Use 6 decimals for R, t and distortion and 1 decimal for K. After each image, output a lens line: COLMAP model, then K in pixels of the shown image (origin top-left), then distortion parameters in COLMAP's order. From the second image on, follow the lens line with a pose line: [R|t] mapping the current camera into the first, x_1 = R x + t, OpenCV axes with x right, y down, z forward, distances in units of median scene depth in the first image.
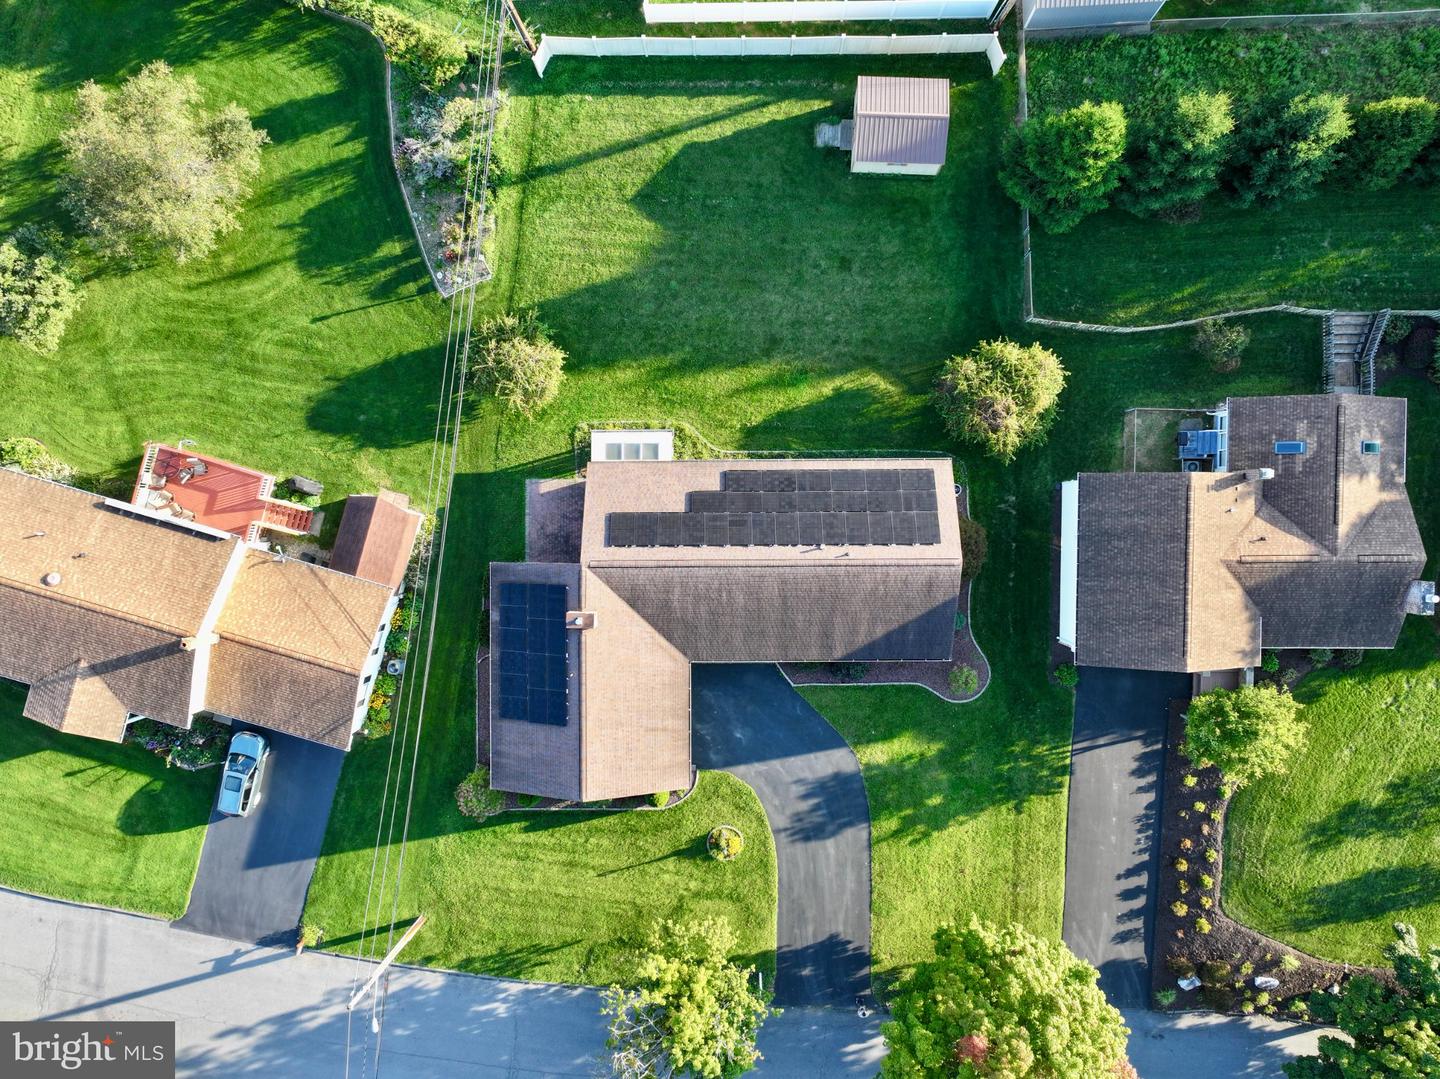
lens RADIAL K [[1020.9, 0, 720.0], [0, 1020.9, 539.5], [0, 0, 1]] dist [0.002573, 0.003121]
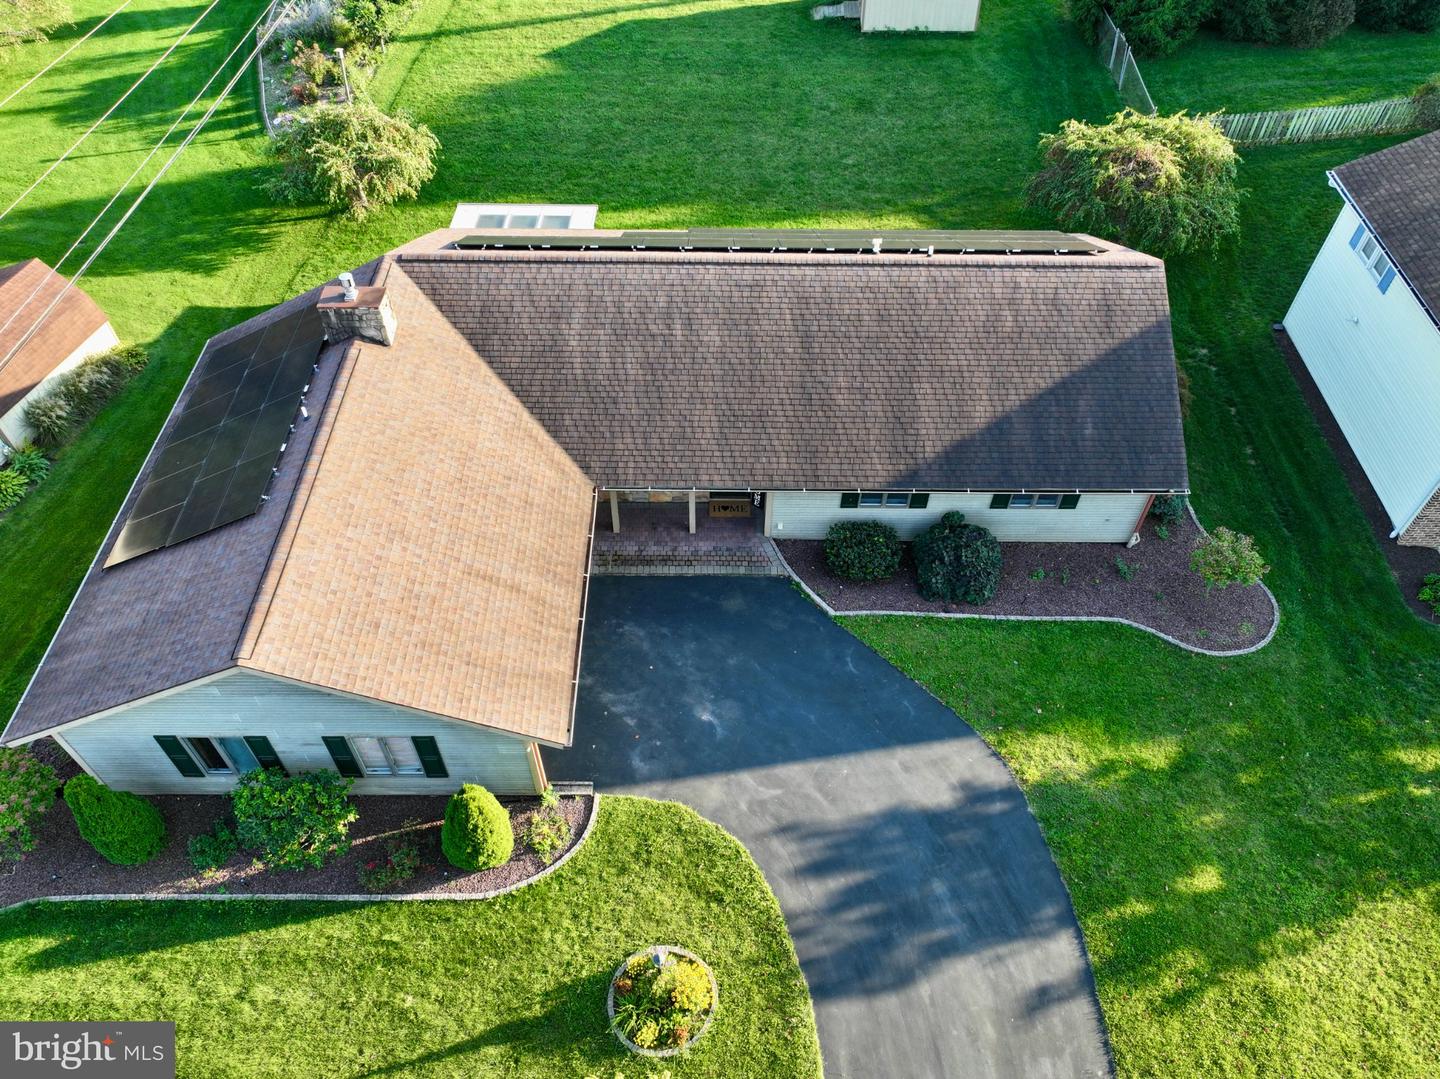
lens RADIAL K [[1020.9, 0, 720.0], [0, 1020.9, 539.5], [0, 0, 1]] dist [0.002573, 0.003121]
pose [[0.999790, 0.013972, 0.015015, 0.016846], [-0.000561, 0.750458, -0.660918, 0.412784], [-0.020503, 0.660770, 0.750308, 0.666937]]
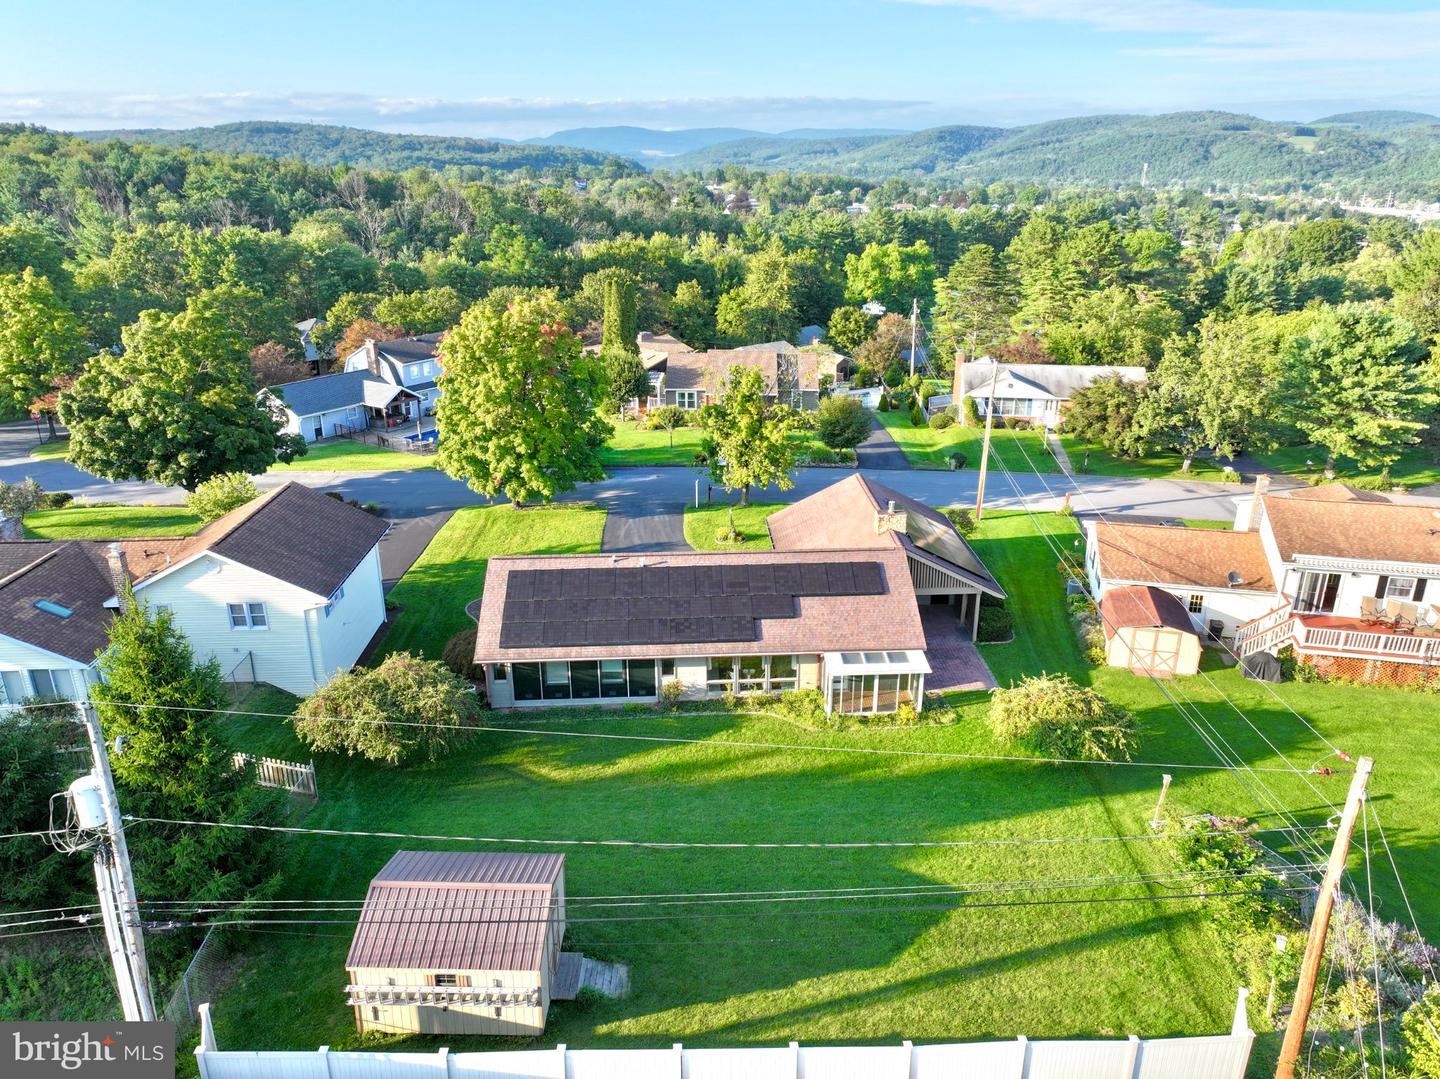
lens RADIAL K [[1020.9, 0, 720.0], [0, 1020.9, 539.5], [0, 0, 1]] dist [0.002573, 0.003121]
pose [[-0.997711, 0.064005, -0.021808, 0.045511], [-0.044456, -0.377891, 0.924782, -0.767517], [0.050949, 0.923635, 0.379871, 0.605953]]
